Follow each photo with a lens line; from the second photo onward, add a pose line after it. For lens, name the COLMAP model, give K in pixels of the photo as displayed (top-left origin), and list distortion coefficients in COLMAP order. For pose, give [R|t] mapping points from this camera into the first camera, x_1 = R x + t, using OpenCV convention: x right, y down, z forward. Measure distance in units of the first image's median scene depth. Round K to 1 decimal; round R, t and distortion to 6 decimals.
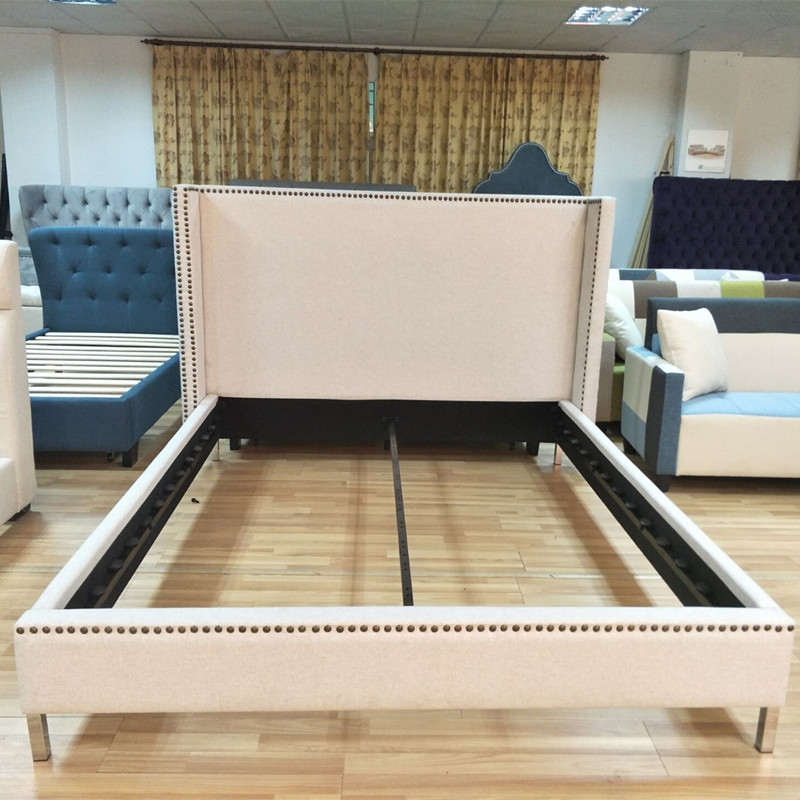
lens RADIAL K [[953.1, 0, 399.5], [0, 953.1, 406.9], [0, 0, 1]] dist [0.038306, 0.000000]
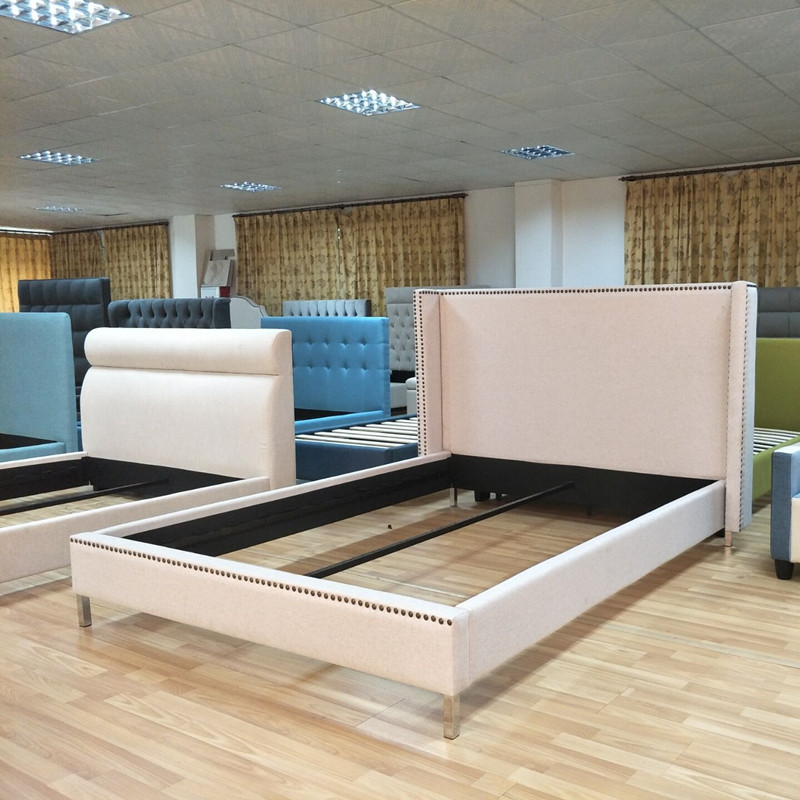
lens RADIAL K [[899.3, 0, 401.6], [0, 899.3, 396.9], [0, 0, 1]] dist [0.021053, 0.000000]
pose [[0.785537, 0.028134, -0.618175, 0.214861], [-0.109313, 0.989565, -0.093870, 0.014605], [0.609084, 0.141313, 0.780415, 0.017210]]
